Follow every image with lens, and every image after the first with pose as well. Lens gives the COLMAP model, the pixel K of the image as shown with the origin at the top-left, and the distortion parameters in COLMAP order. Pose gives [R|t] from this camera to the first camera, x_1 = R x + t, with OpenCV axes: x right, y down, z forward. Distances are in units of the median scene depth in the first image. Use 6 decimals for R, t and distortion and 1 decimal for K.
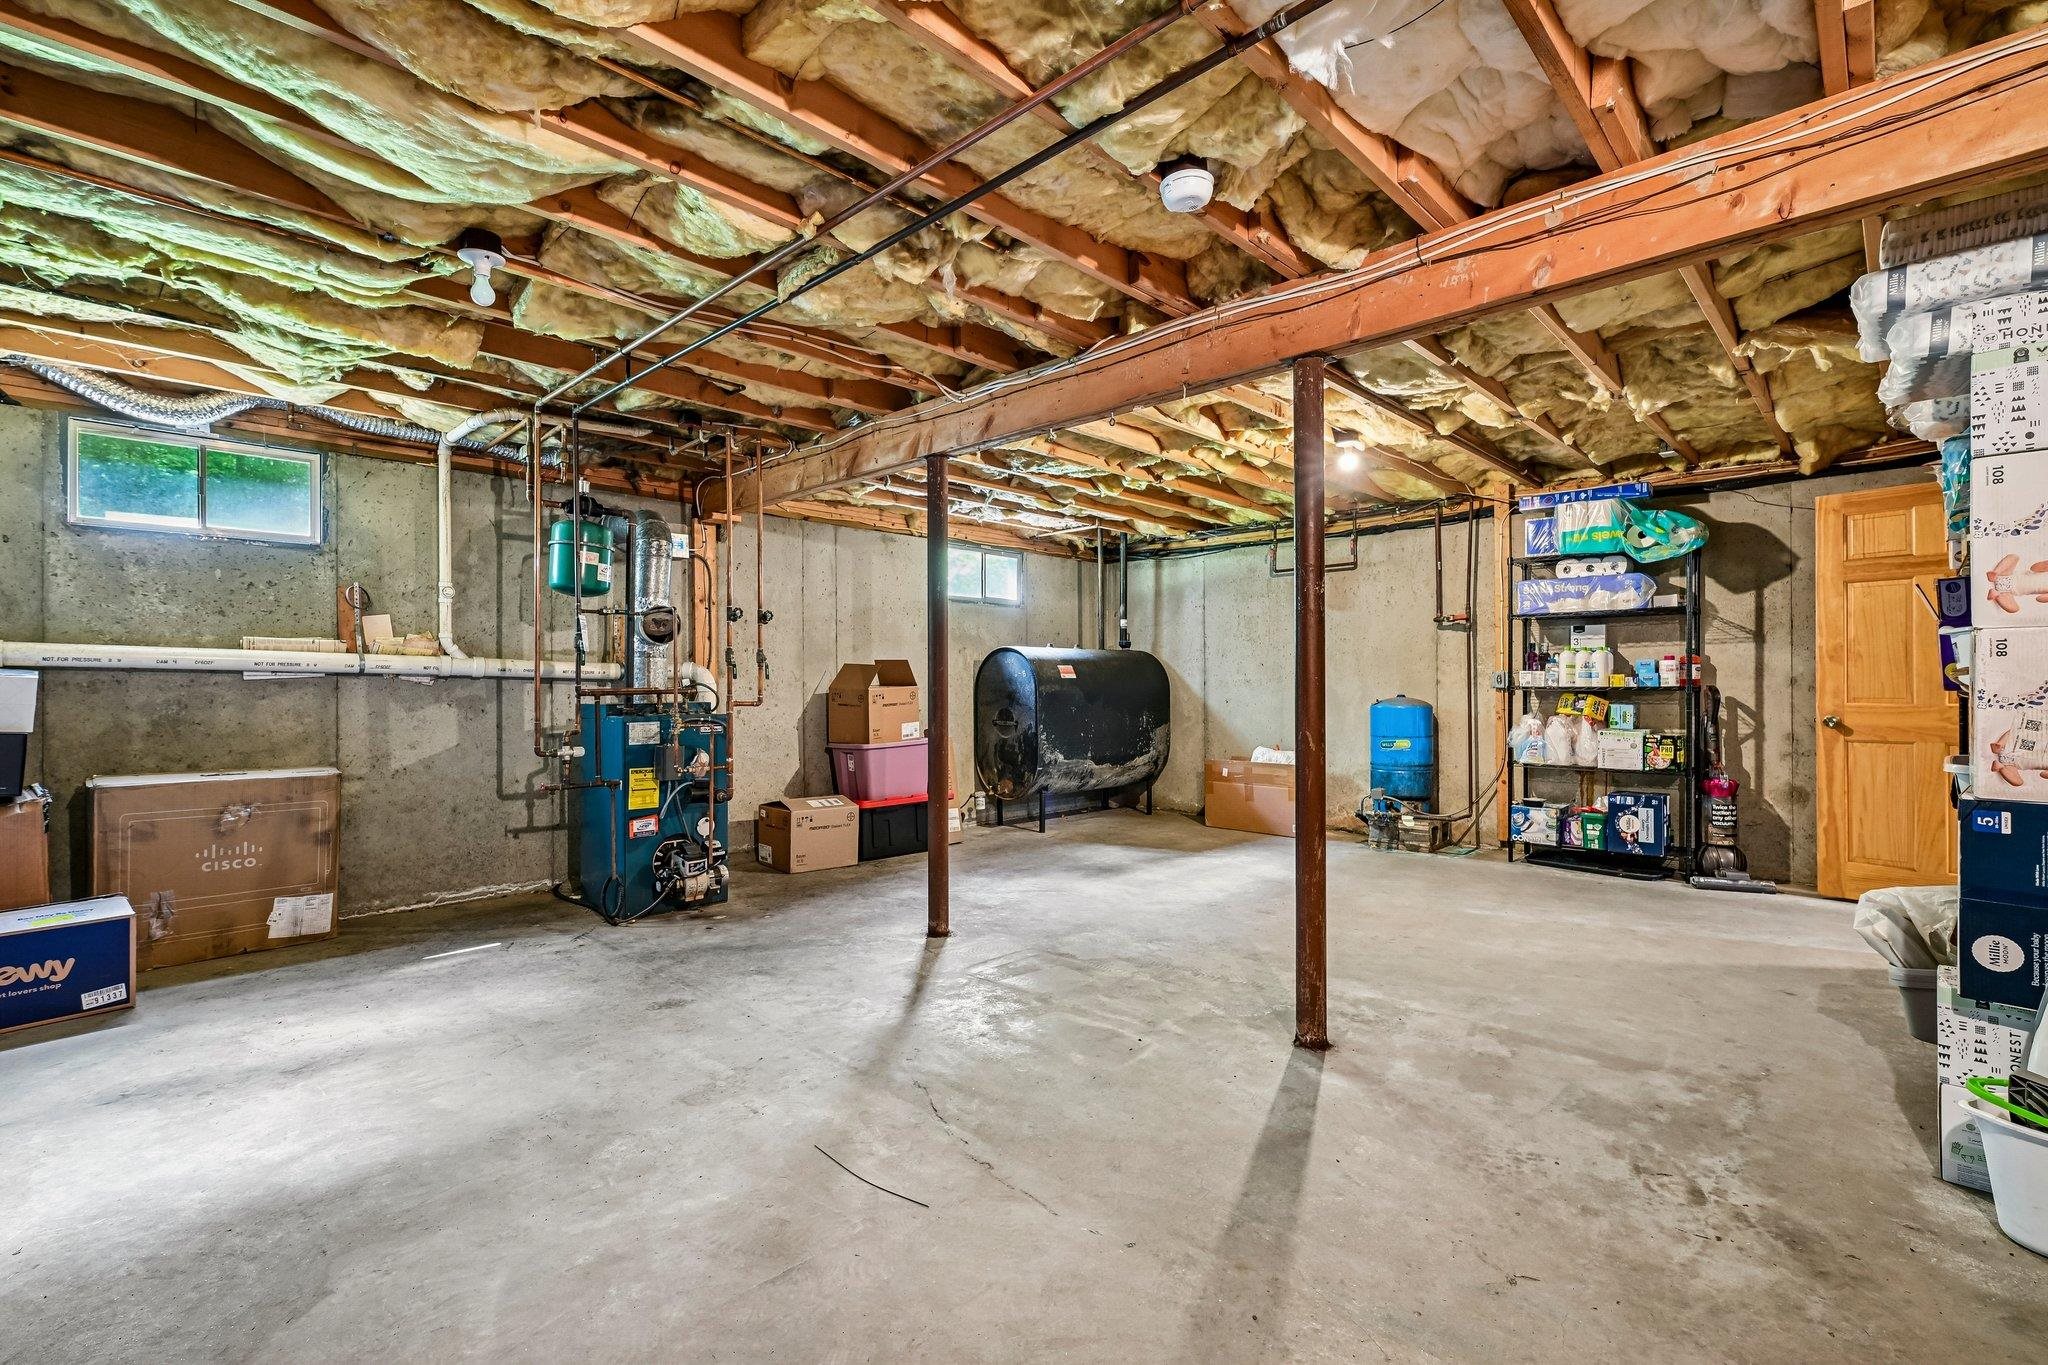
lens RADIAL K [[919.5, 0, 1024.7], [0, 919.5, 687.6], [0, 0, 1]] dist [0.004279, -0.002612]
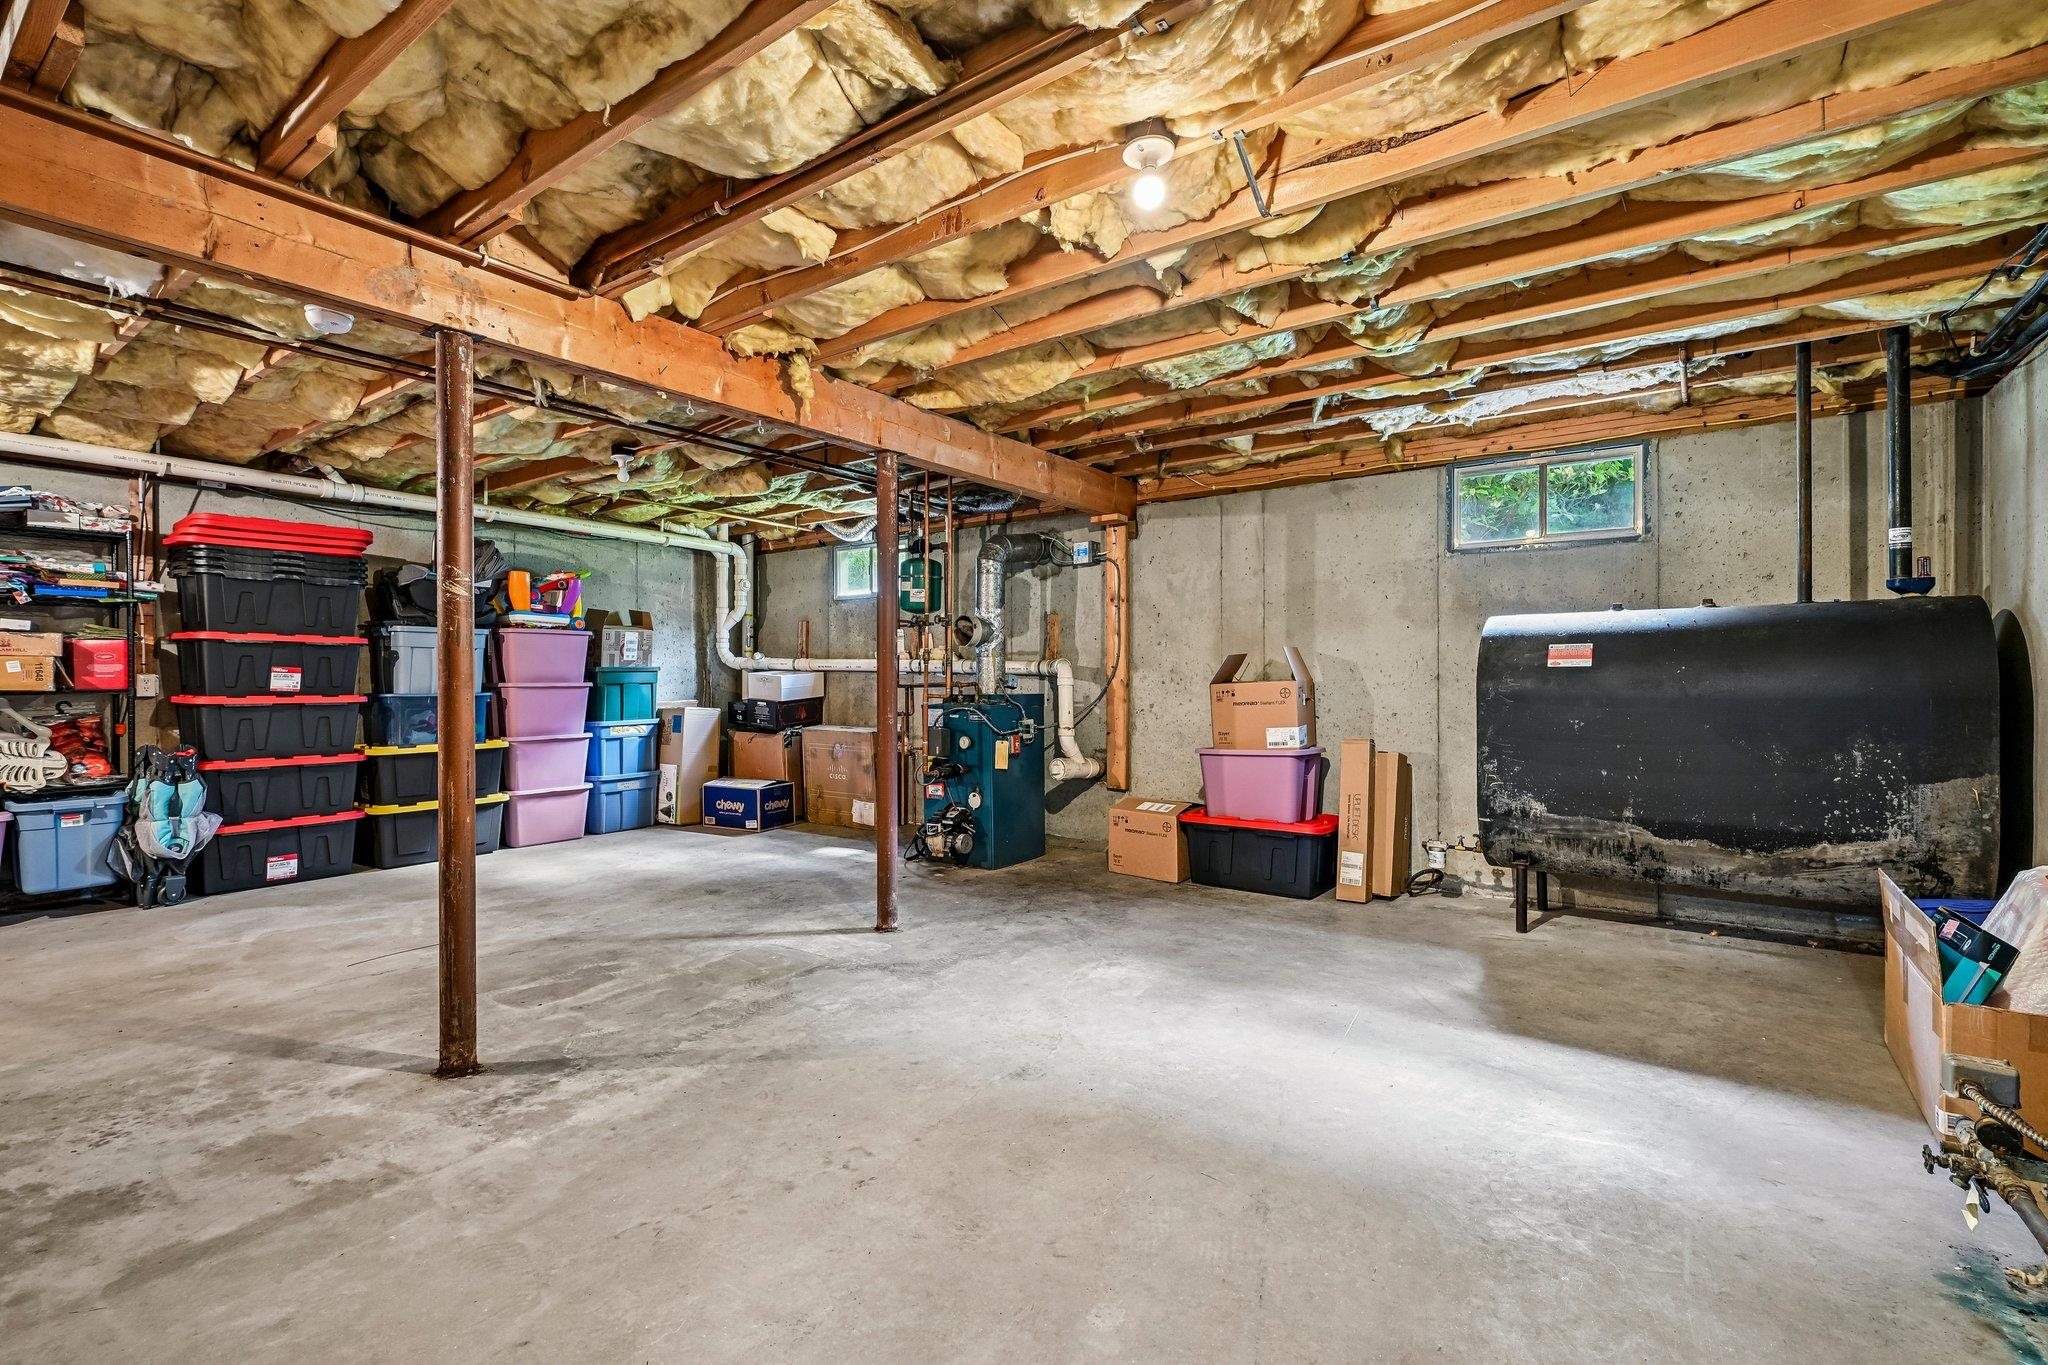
lens RADIAL K [[919.5, 0, 1021.4], [0, 919.5, 679.2], [0, 0, 1]] dist [0.004279, -0.002612]
pose [[0.133631, 0.002463, -0.991028, 1.214437], [-0.000346, 0.999997, 0.002439, -0.009225], [0.991031, 0.000017, 0.133631, 1.336478]]
